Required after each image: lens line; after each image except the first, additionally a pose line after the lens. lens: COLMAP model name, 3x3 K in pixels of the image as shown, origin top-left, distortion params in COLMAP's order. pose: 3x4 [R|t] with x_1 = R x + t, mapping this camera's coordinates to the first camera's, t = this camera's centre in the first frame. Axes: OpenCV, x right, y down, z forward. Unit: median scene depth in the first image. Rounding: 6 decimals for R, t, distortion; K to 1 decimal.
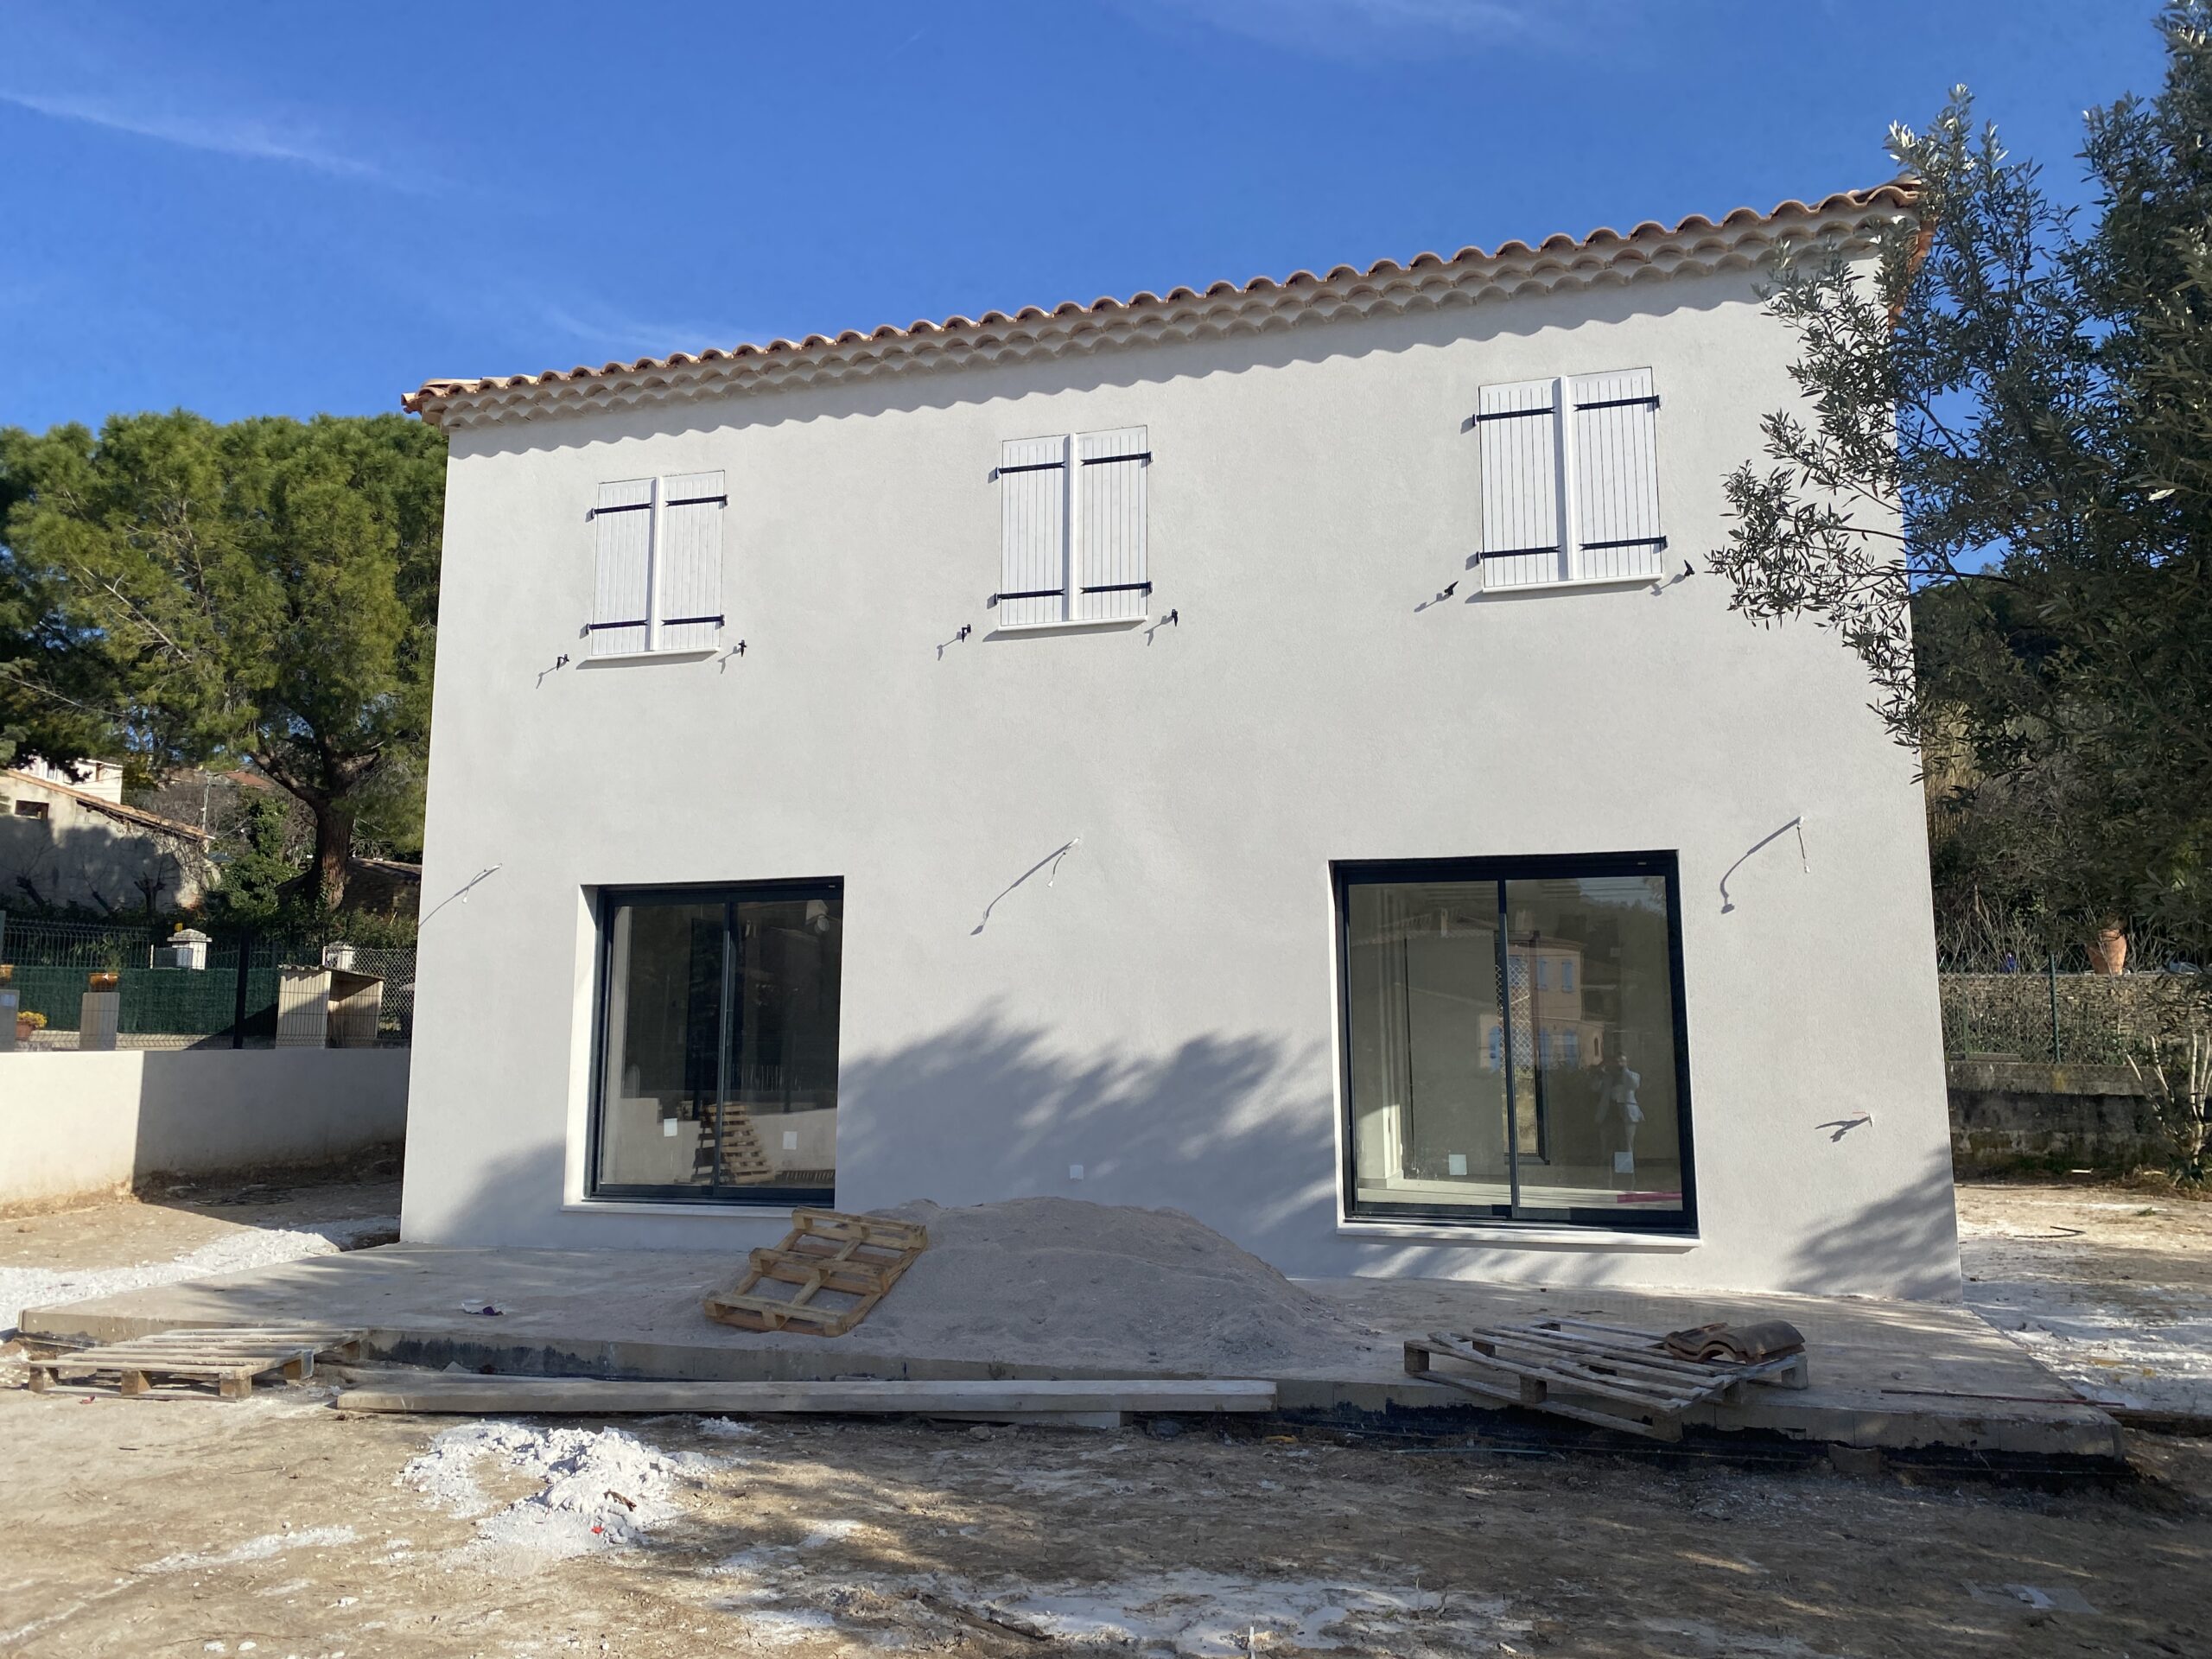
lens RADIAL K [[1756.7, 0, 1092.1], [0, 1756.7, 818.8], [0, 0, 1]] dist [0.015064, -0.011827]
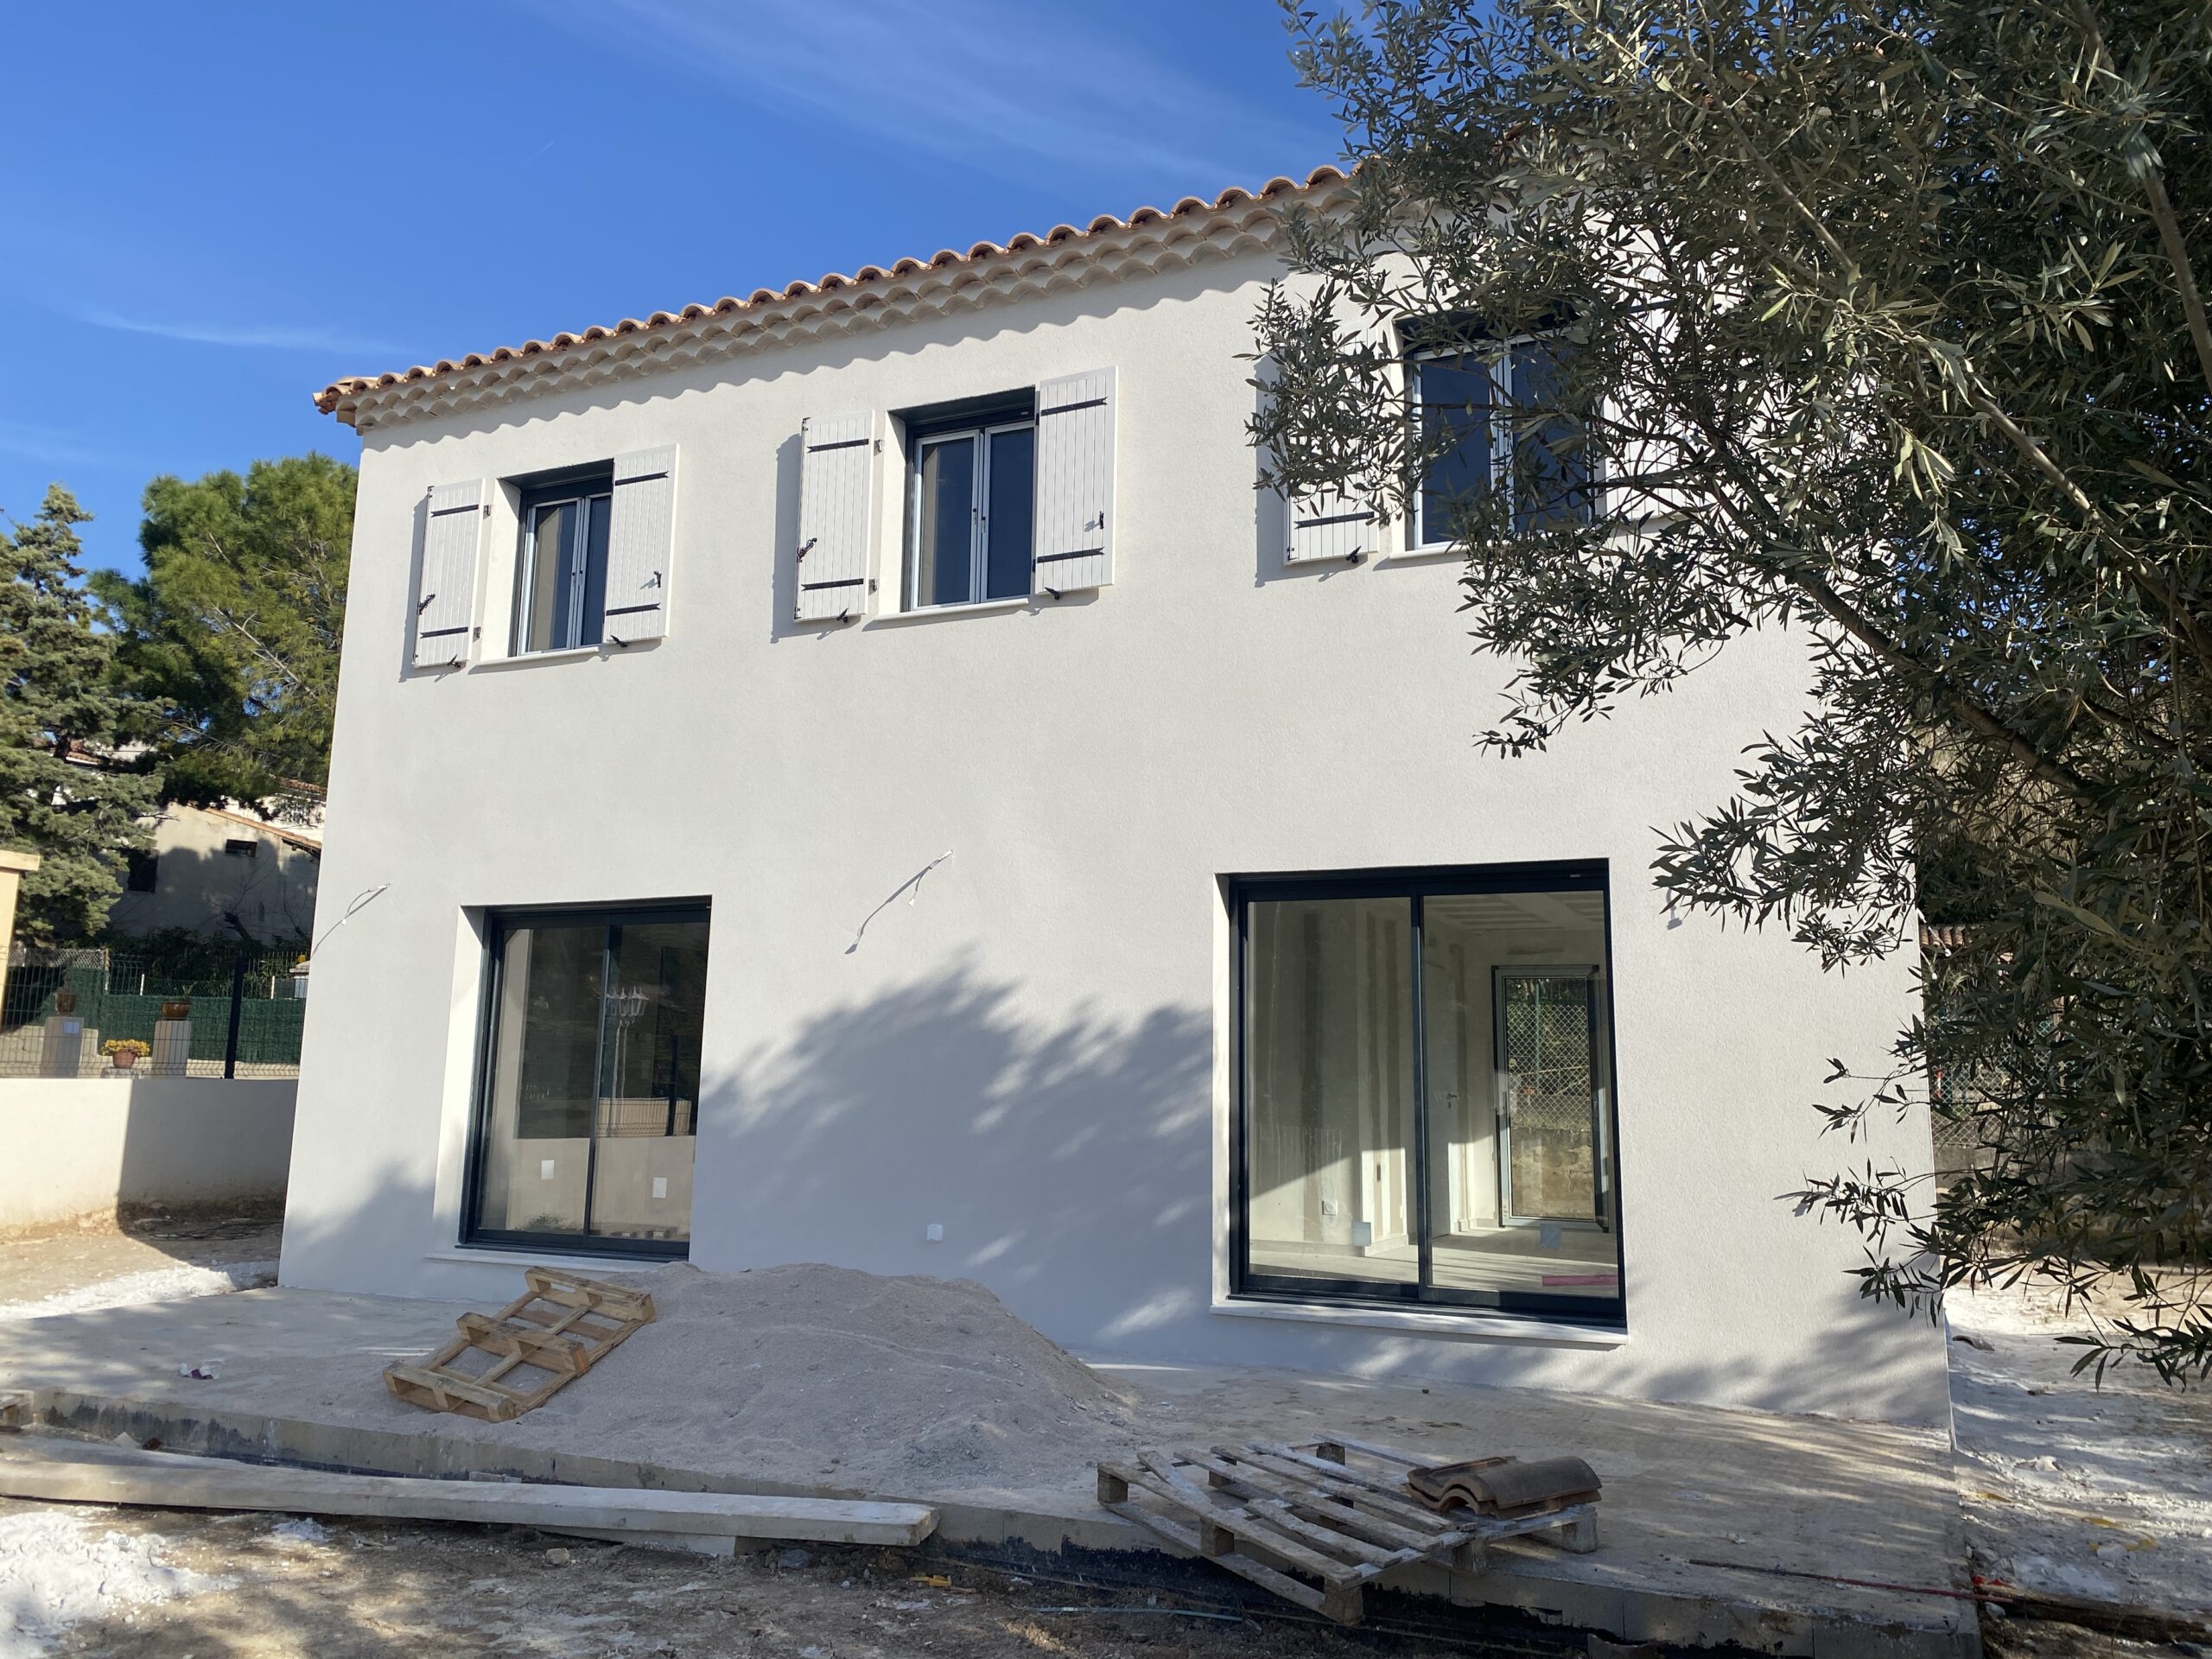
lens RADIAL K [[1756.7, 0, 1105.1], [0, 1756.7, 828.4], [0, 0, 1]] dist [0.015064, -0.011827]
pose [[0.990552, -0.005752, -0.137016, 0.191032], [0.003192, 0.999816, -0.018893, 0.016499], [0.137099, 0.018277, 0.990389, 0.135965]]
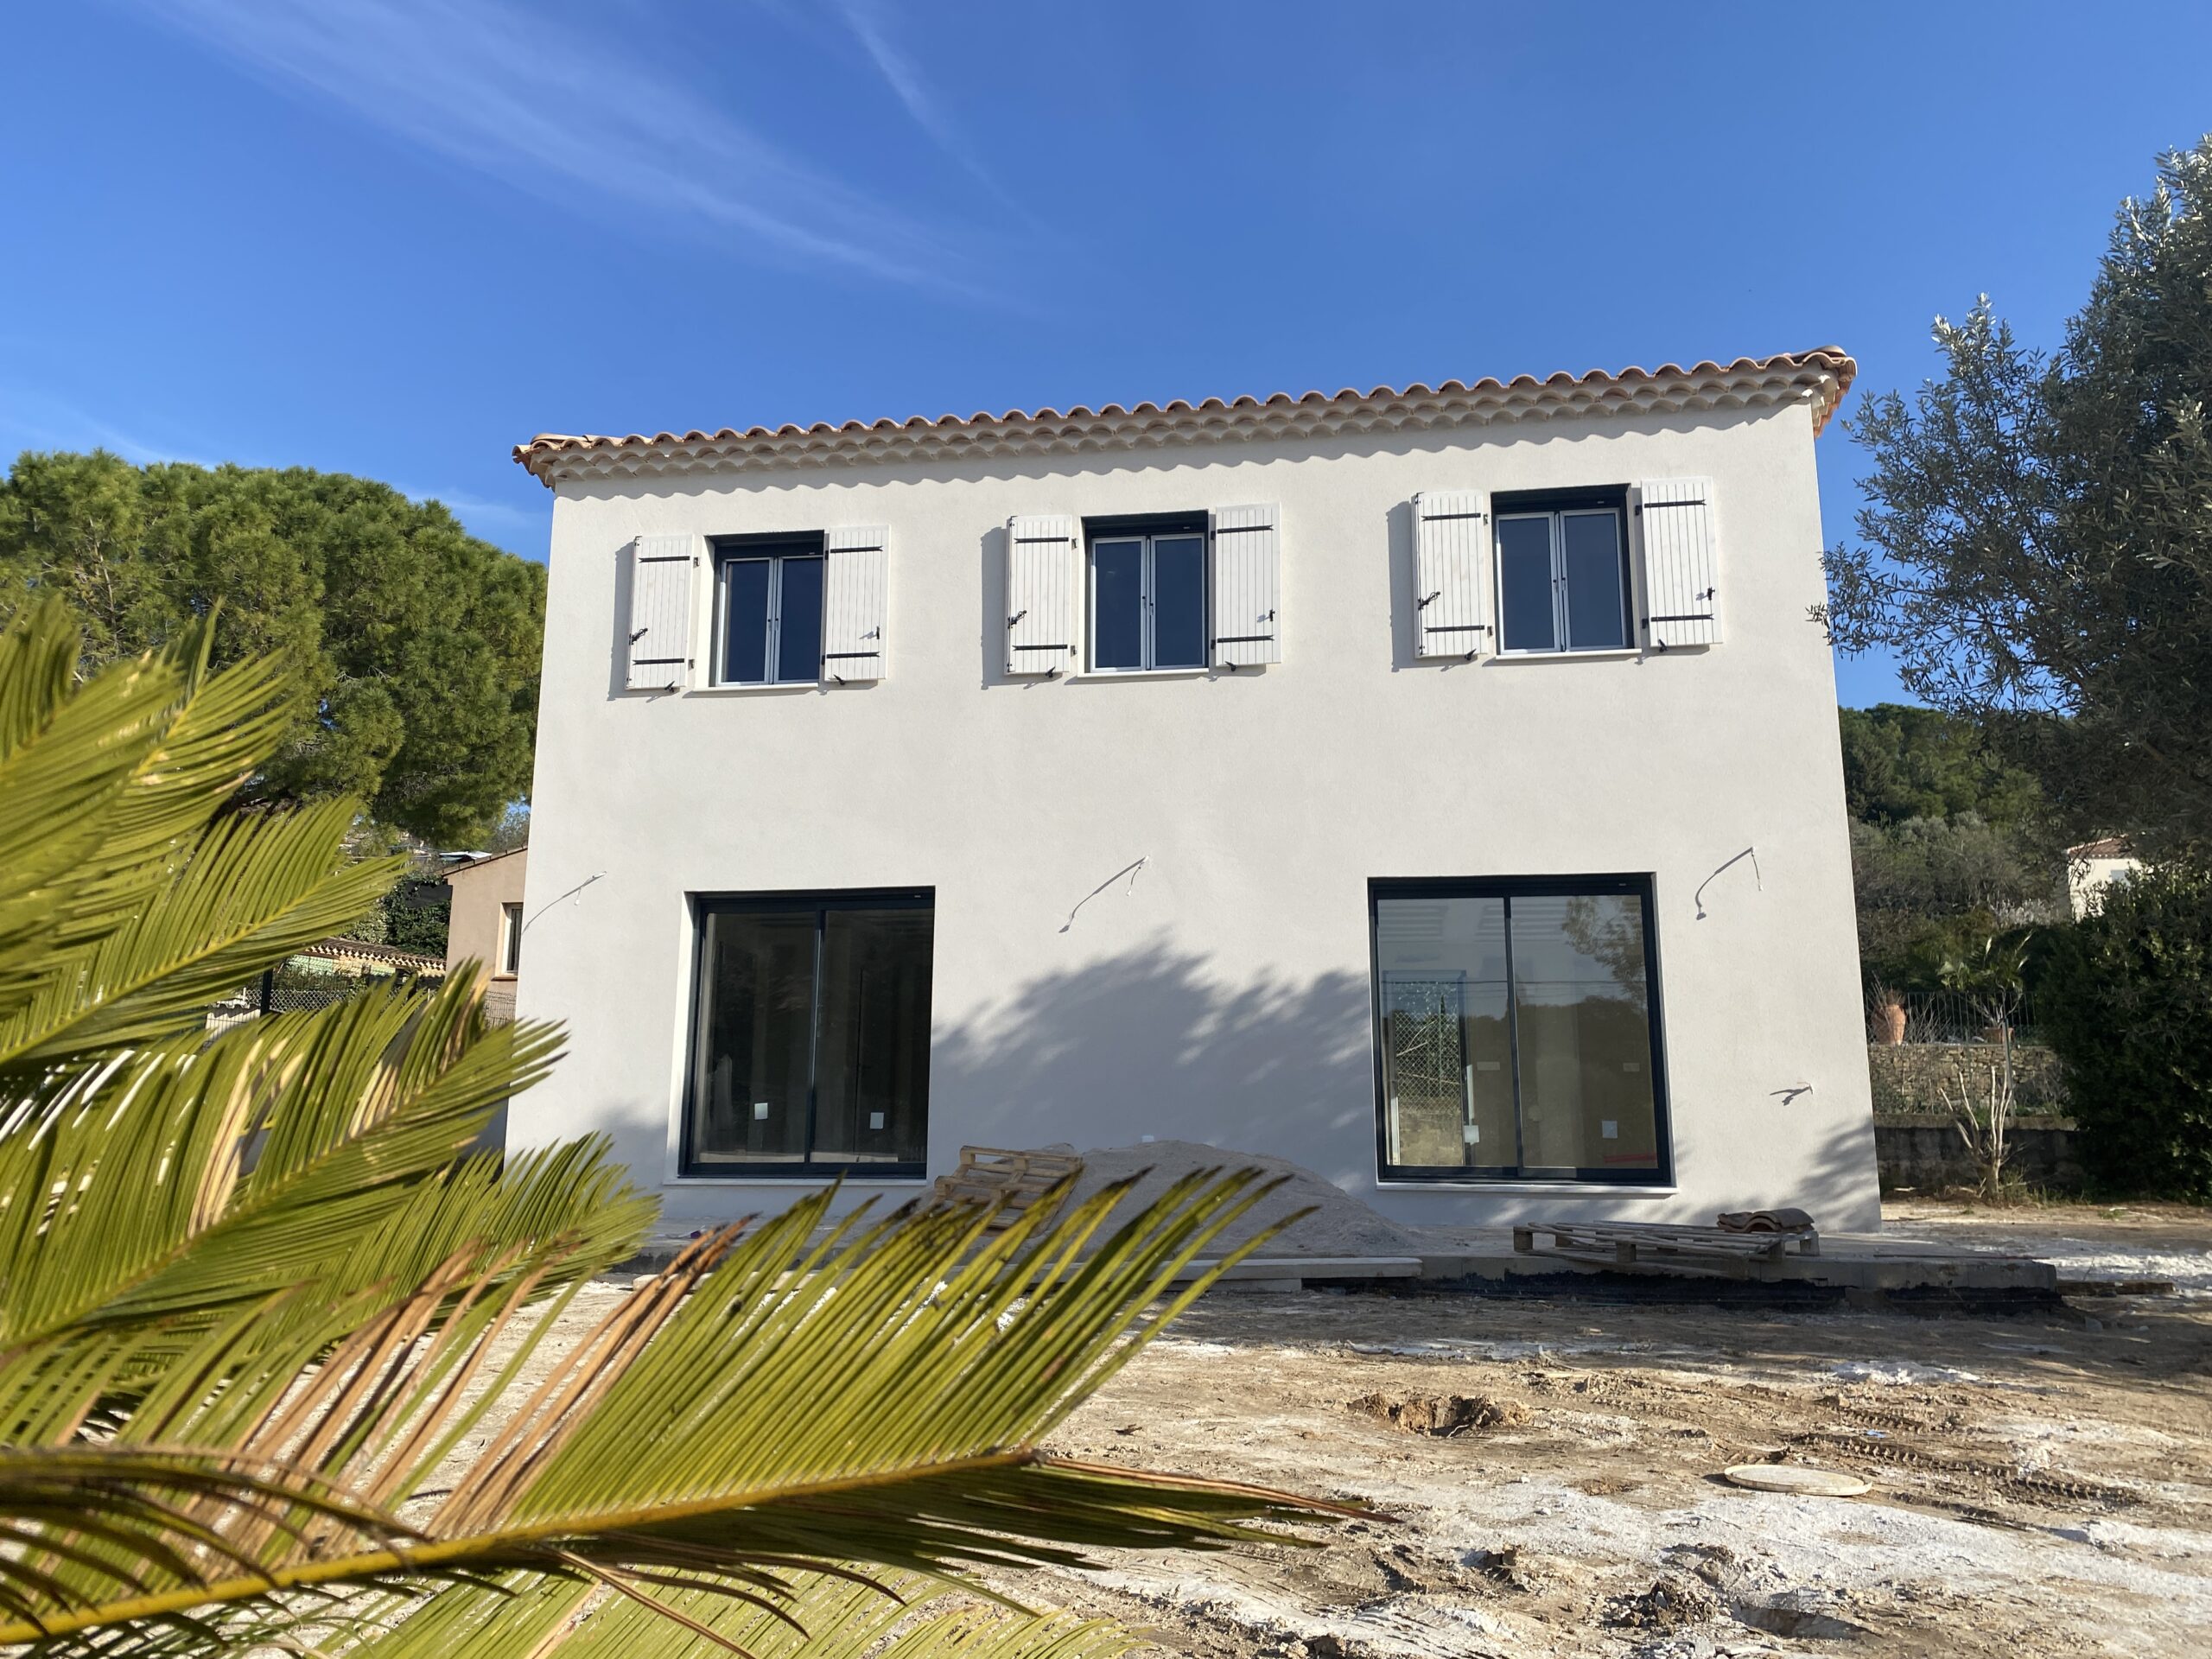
lens RADIAL K [[1756.7, 0, 1106.2], [0, 1756.7, 834.0], [0, 0, 1]] dist [0.015064, -0.011827]
pose [[0.990909, 0.030727, 0.130981, -0.189318], [-0.024298, 0.998433, -0.050402, 0.056325], [-0.132325, 0.046761, 0.990103, -0.151738]]
